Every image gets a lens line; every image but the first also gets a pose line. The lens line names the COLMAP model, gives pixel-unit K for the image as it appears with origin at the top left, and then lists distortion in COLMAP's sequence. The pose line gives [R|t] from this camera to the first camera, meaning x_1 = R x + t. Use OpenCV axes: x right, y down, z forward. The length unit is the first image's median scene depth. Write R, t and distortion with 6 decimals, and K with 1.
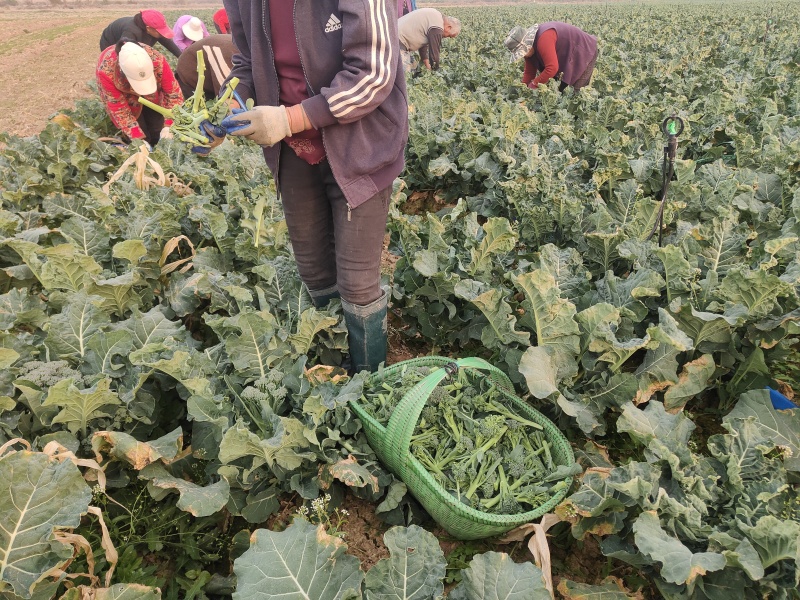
lens RADIAL K [[606.3, 0, 399.5], [0, 606.3, 300.0], [0, 0, 1]] dist [0.001072, 0.000544]
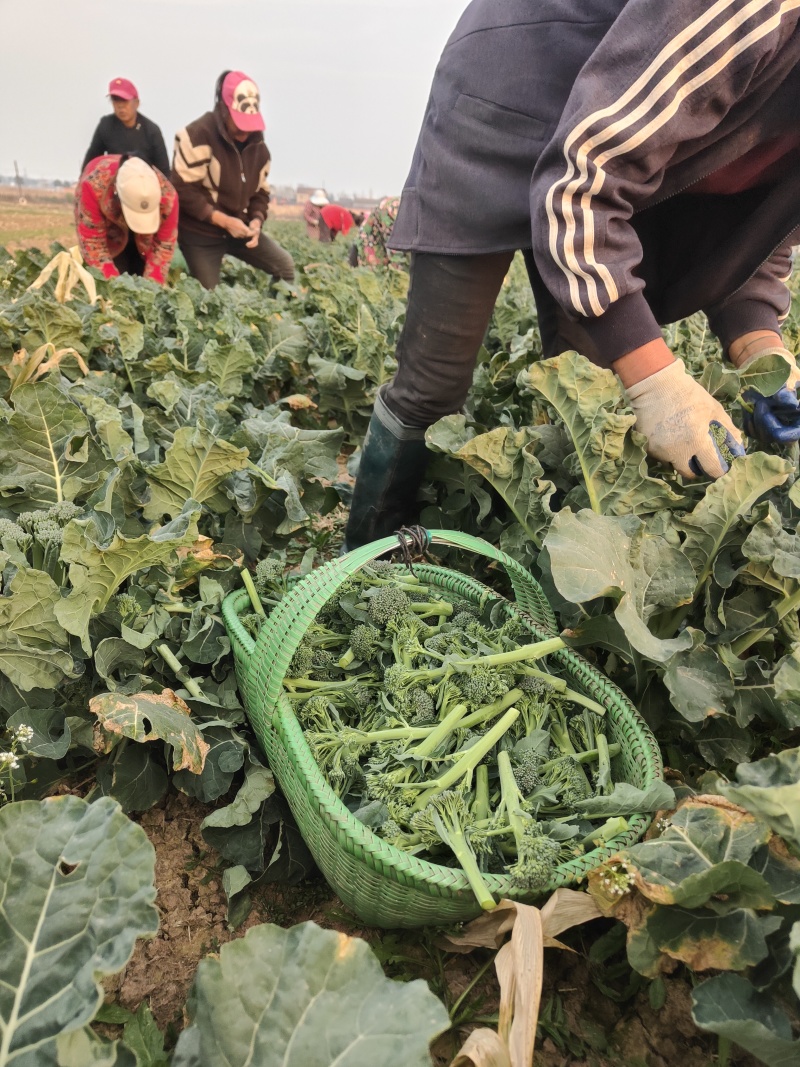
lens RADIAL K [[808.7, 0, 400.9], [0, 808.7, 533.4], [0, 0, 1]] dist [0.001072, 0.000544]
pose [[0.982367, 0.140478, -0.123375, 0.151125], [-0.153602, 0.982624, -0.104199, 0.175663], [0.106594, 0.121312, 0.986874, 0.394999]]
